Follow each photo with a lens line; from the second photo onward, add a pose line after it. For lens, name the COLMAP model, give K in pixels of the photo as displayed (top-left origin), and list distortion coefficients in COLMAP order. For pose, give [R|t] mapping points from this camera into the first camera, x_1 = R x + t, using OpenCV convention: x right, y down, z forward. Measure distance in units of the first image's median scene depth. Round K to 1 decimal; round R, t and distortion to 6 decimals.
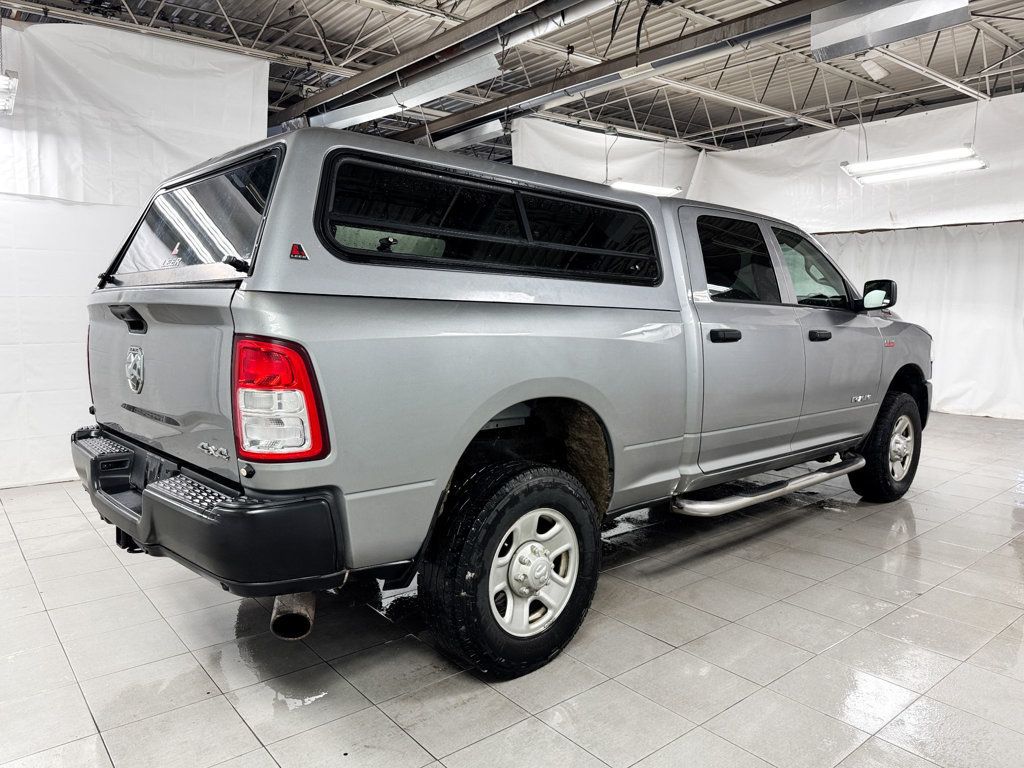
lens RADIAL K [[729.5, 0, 506.1], [0, 729.5, 387.8], [0, 0, 1]] dist [0.004399, -0.005063]
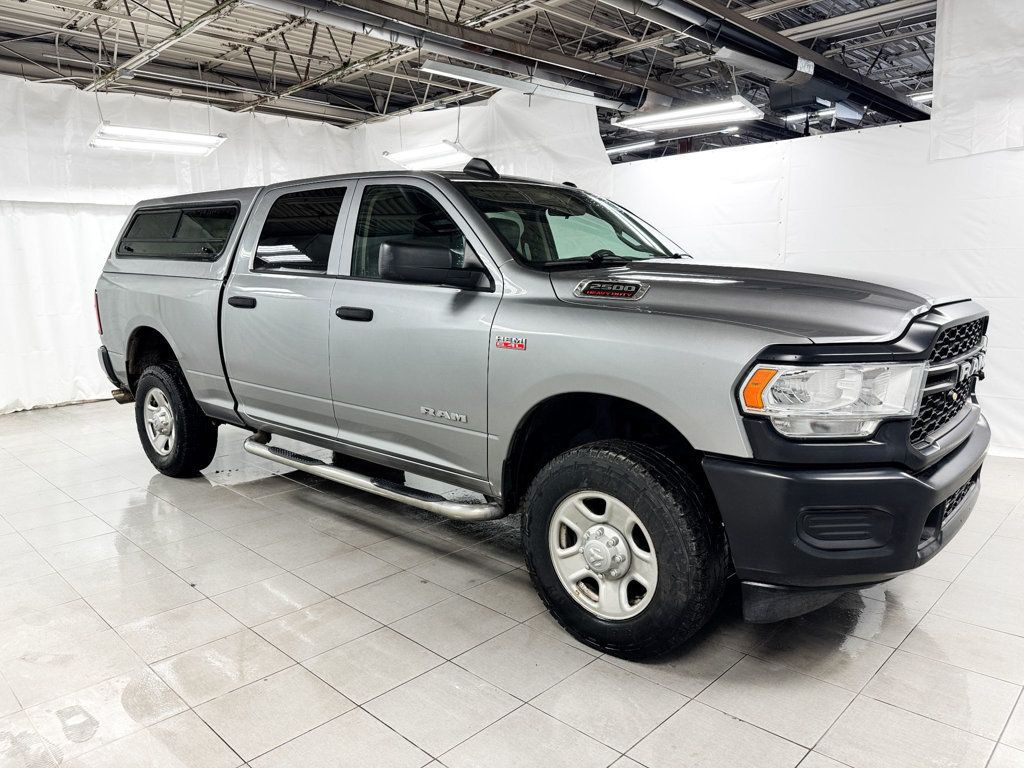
lens RADIAL K [[729.5, 0, 514.5], [0, 729.5, 376.6], [0, 0, 1]] dist [0.004399, -0.005063]
pose [[0.114629, 0.148304, -0.982276, 1.284134], [-0.094781, 0.985916, 0.137792, -0.140638], [0.988877, 0.077306, 0.127071, 1.063811]]
